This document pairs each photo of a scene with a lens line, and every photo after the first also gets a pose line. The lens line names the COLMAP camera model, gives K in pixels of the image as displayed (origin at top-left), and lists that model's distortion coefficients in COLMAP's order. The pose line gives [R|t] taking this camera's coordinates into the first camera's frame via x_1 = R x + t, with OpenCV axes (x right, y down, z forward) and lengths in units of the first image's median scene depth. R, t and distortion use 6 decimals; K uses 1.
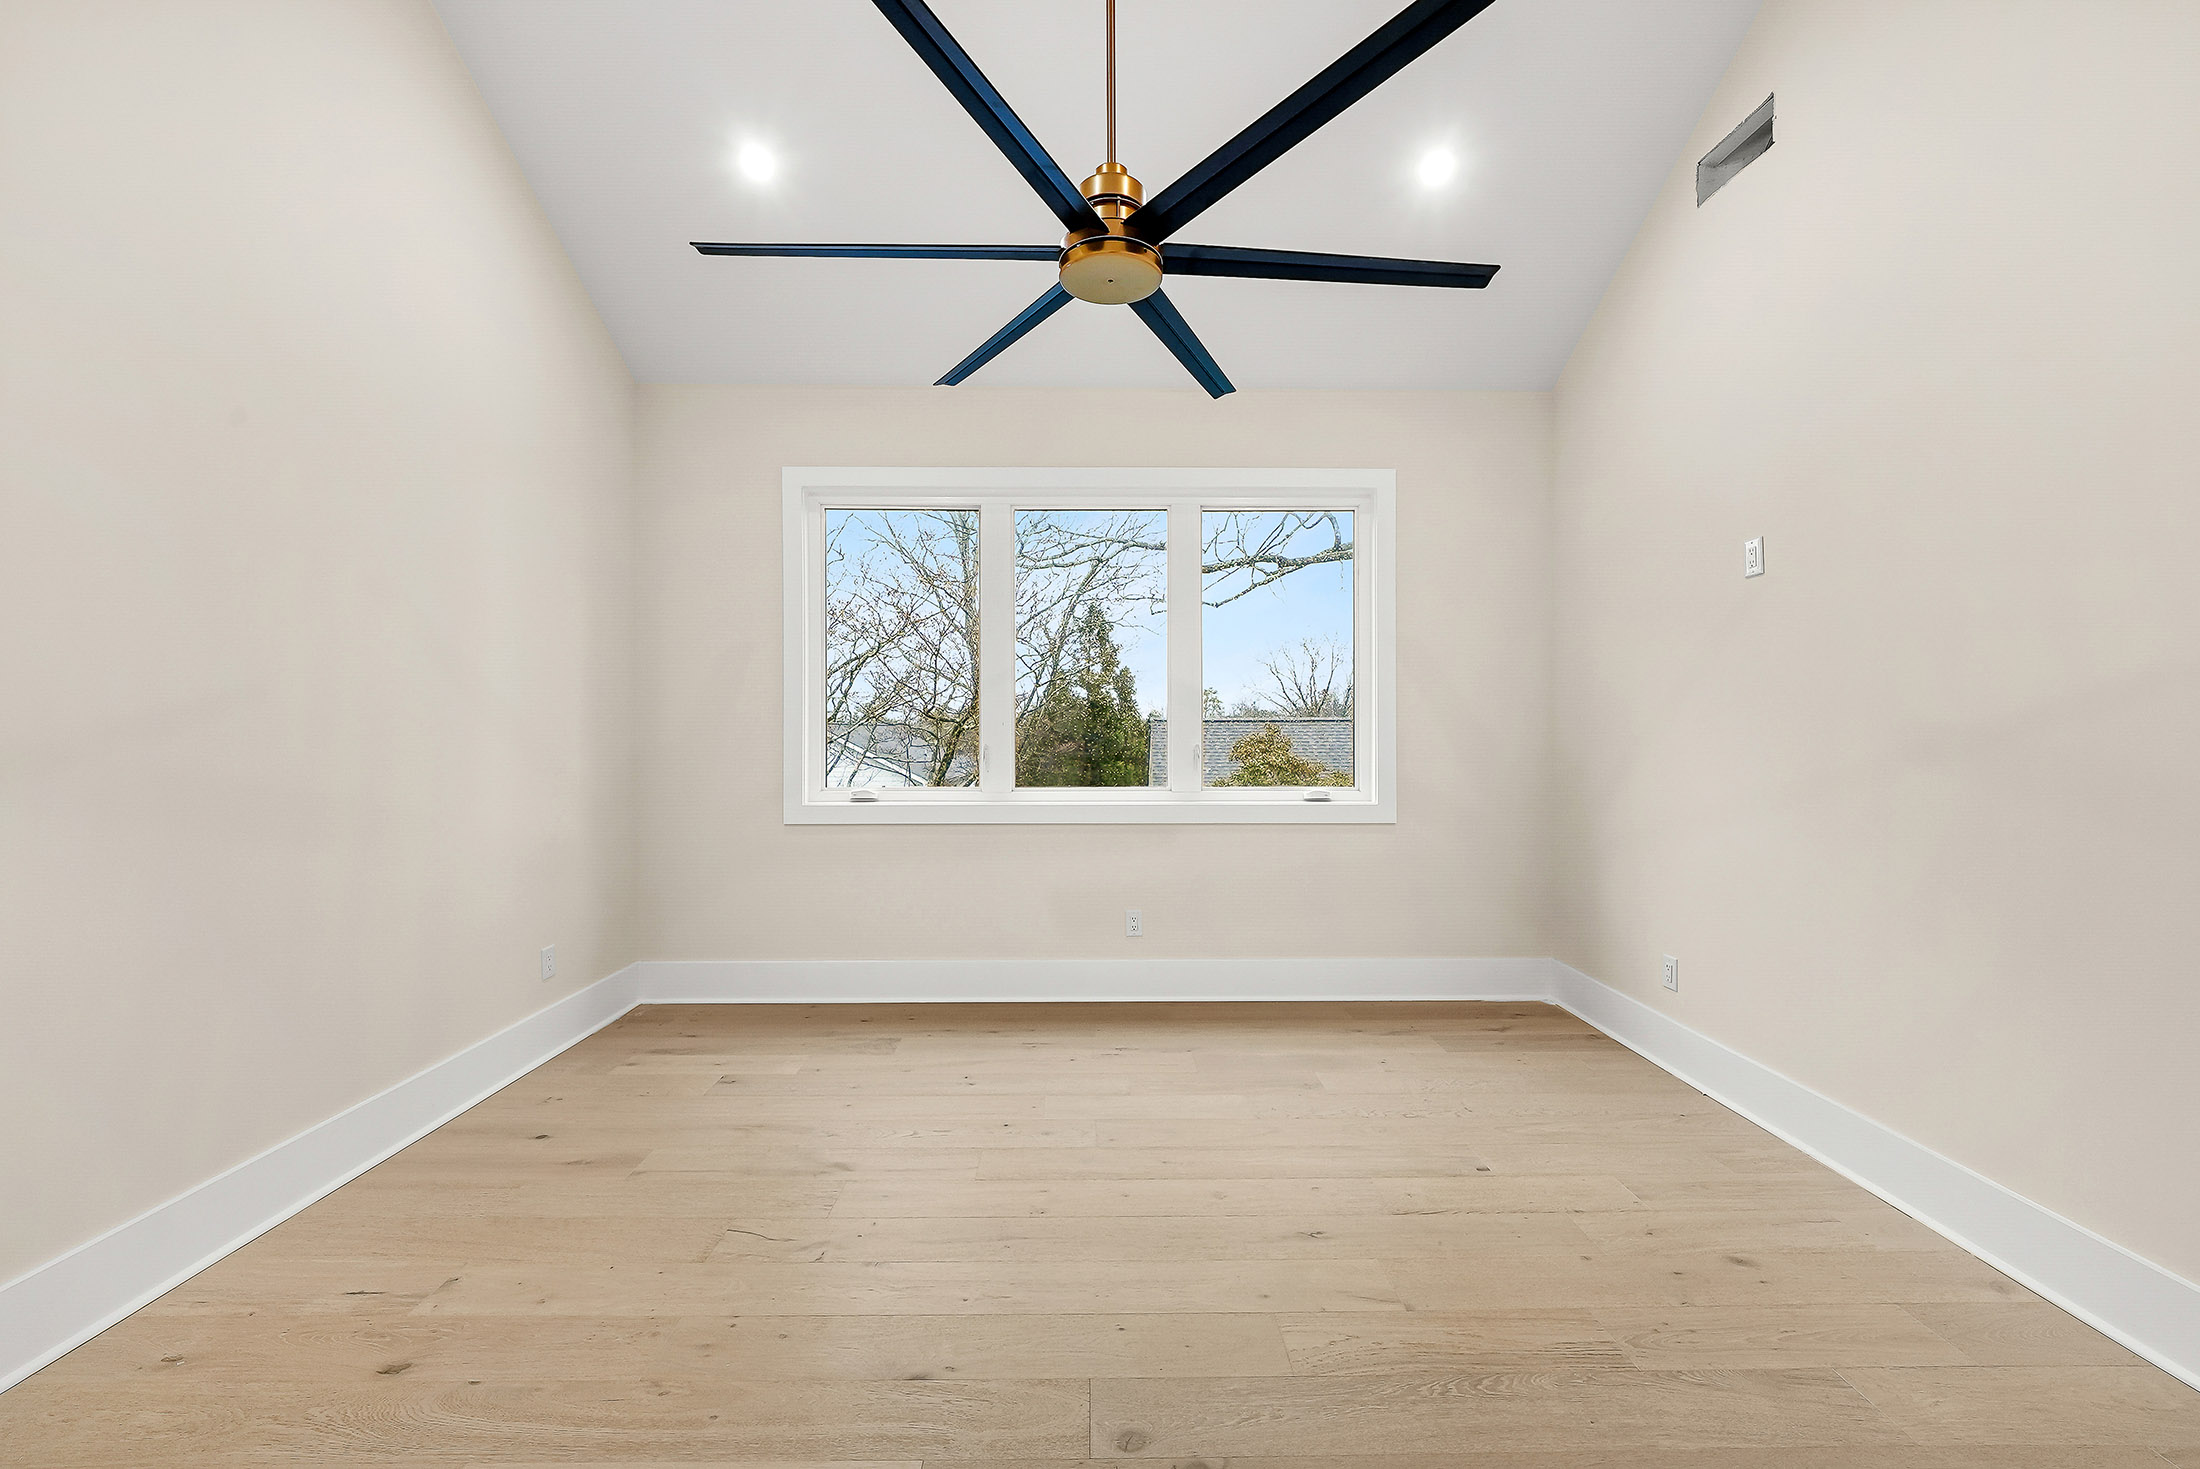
lens RADIAL K [[869.0, 0, 1102.5], [0, 869.0, 734.5], [0, 0, 1]] dist [-0.005673, 0.001327]
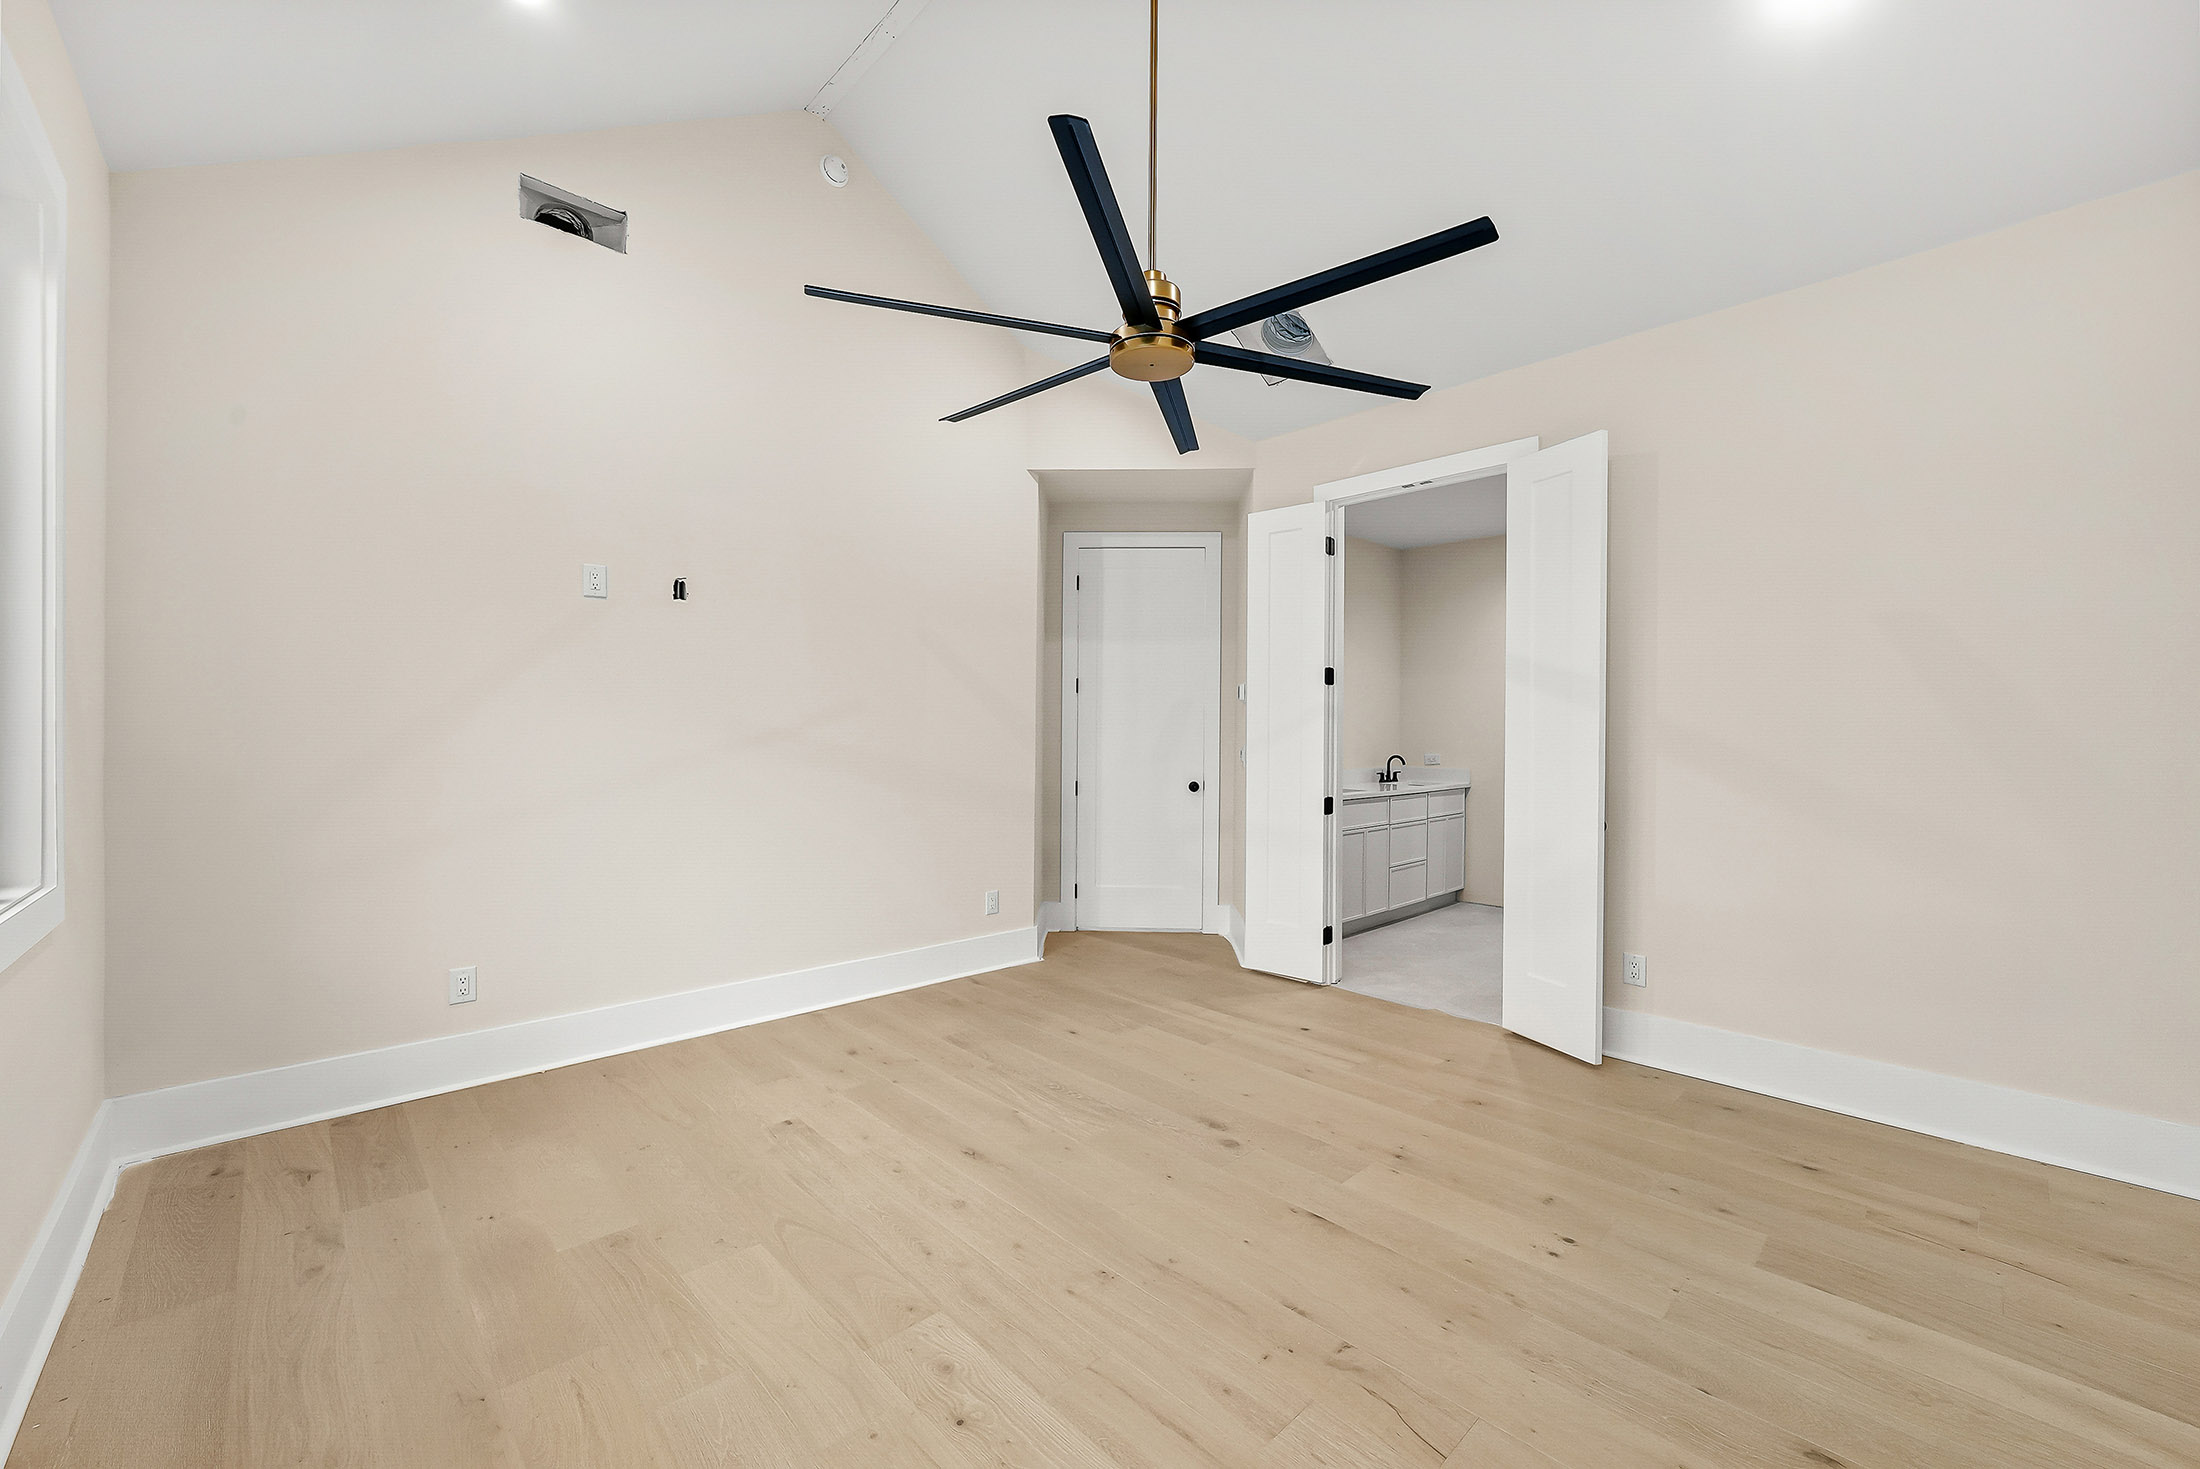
lens RADIAL K [[869.0, 0, 1117.9], [0, 869.0, 733.3], [0, 0, 1]] dist [-0.005673, 0.001327]
pose [[-0.692589, -0.005711, 0.721310, -0.481573], [-0.001513, 0.999978, 0.006465, -0.004544], [-0.721331, 0.003387, -0.692582, 1.077171]]
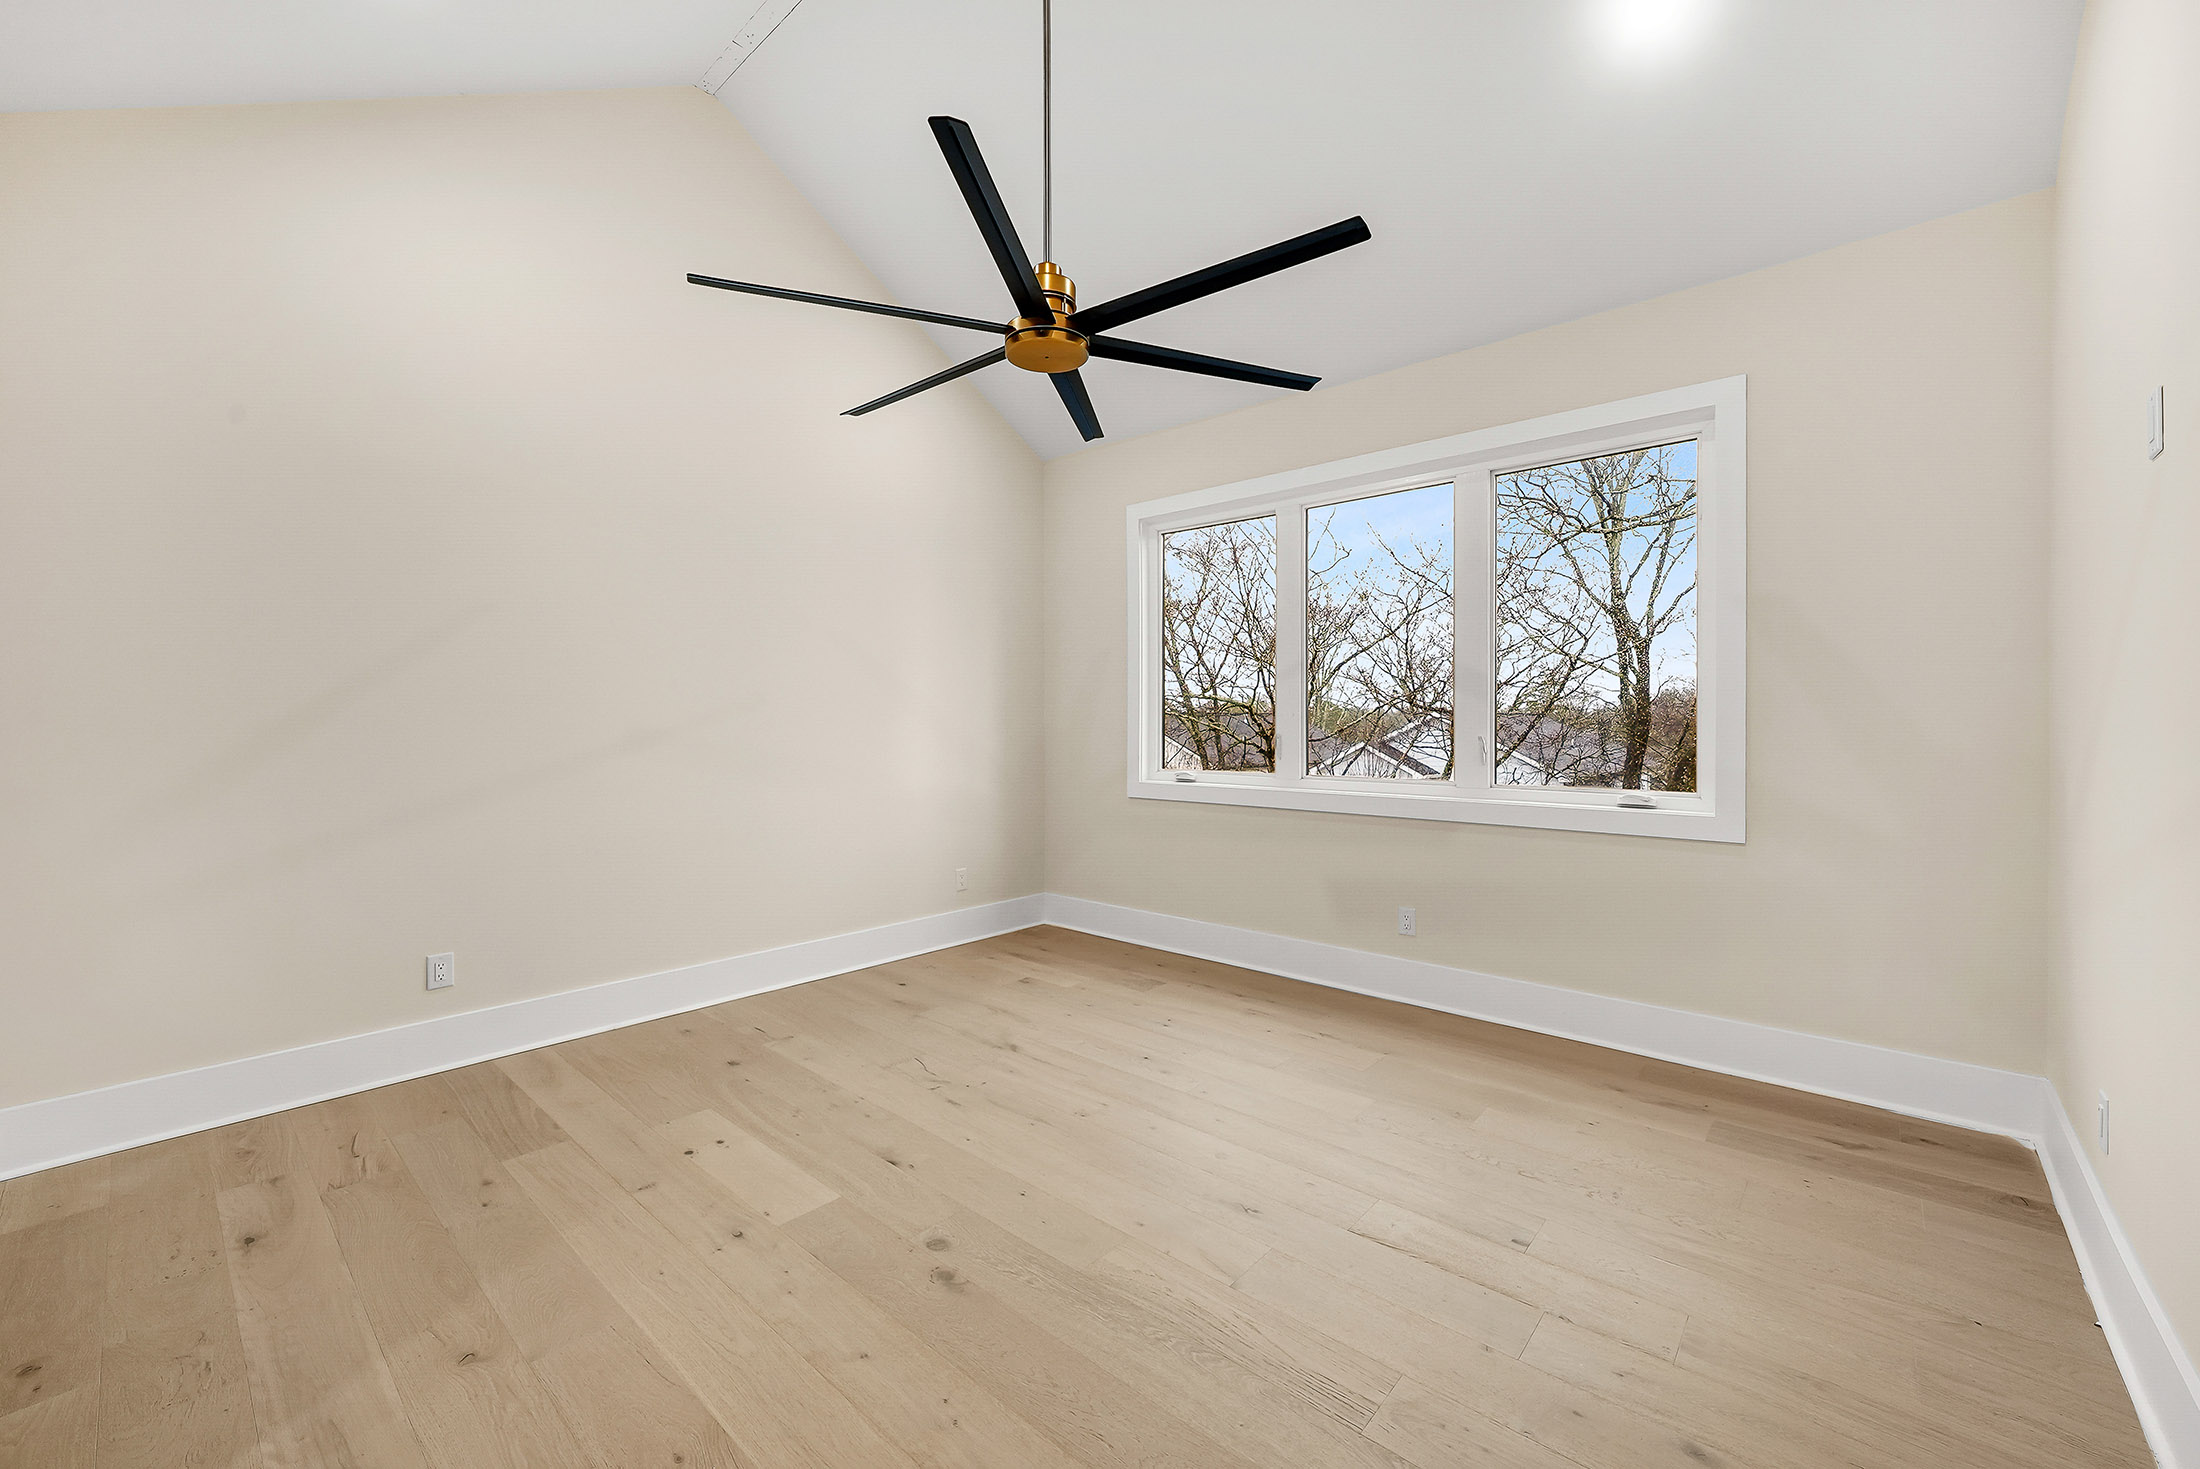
lens RADIAL K [[869.0, 0, 1100.4], [0, 869.0, 725.7], [0, 0, 1]] dist [-0.005673, 0.001327]
pose [[0.737285, 0.003085, -0.675575, 0.516800], [-0.003438, 0.999994, 0.000815, 0.002280], [0.675573, 0.001722, 0.737291, 0.079578]]
